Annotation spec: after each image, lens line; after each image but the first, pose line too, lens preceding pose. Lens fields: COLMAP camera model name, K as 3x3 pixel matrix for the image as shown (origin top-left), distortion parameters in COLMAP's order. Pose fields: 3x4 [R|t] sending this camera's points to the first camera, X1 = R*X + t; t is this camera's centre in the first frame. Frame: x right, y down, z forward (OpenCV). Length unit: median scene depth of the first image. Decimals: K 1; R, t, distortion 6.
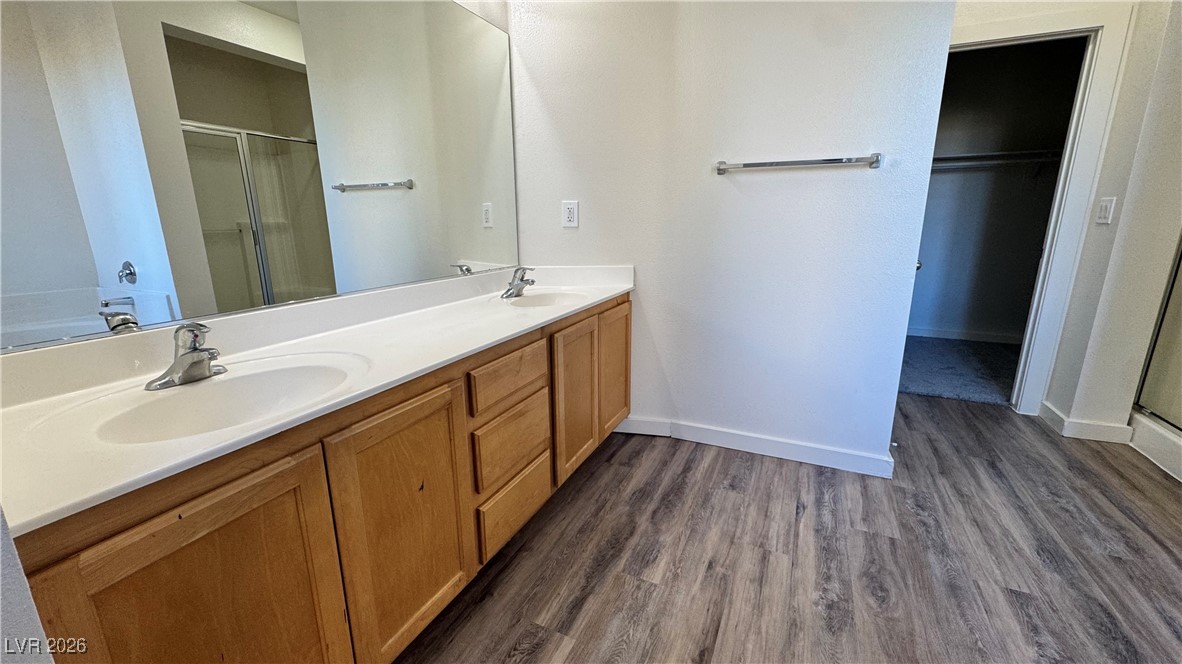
lens RADIAL K [[470.8, 0, 591.0], [0, 470.8, 332.0], [0, 0, 1]] dist [-0.000678, 0.000008]
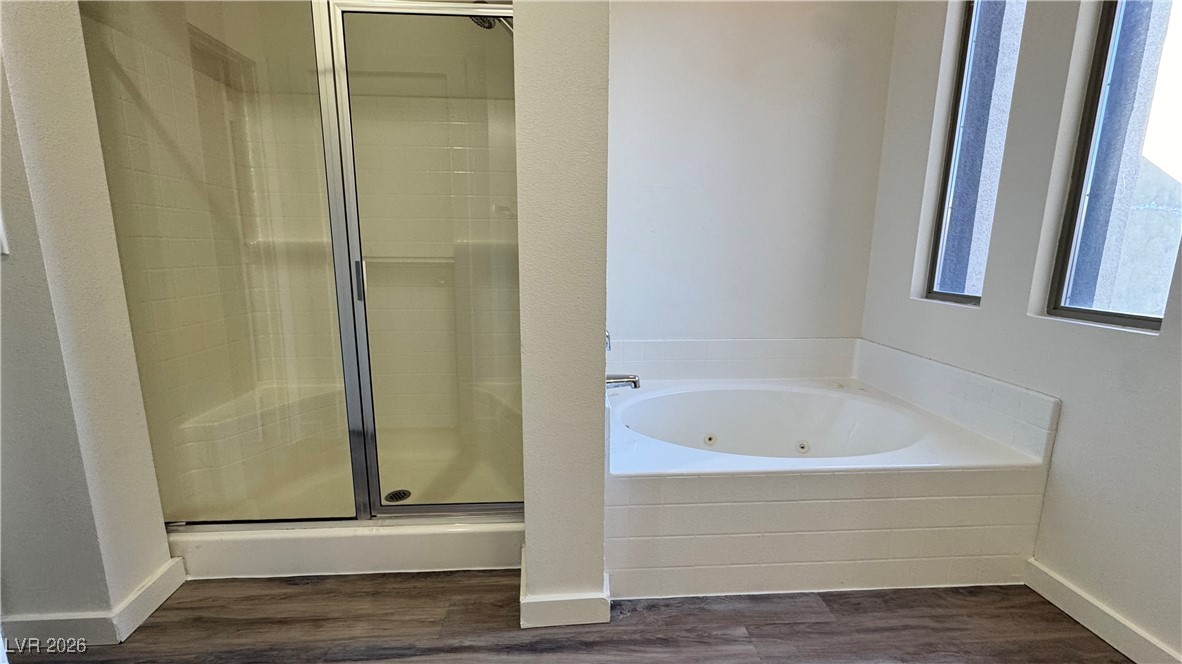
lens RADIAL K [[470.8, 0, 591.0], [0, 470.8, 332.0], [0, 0, 1]] dist [-0.000678, 0.000008]
pose [[-0.469905, -0.142739, 0.871100, 0.348465], [0.208062, 0.941124, 0.266450, -0.149812], [-0.857846, 0.306448, -0.412541, 0.680108]]
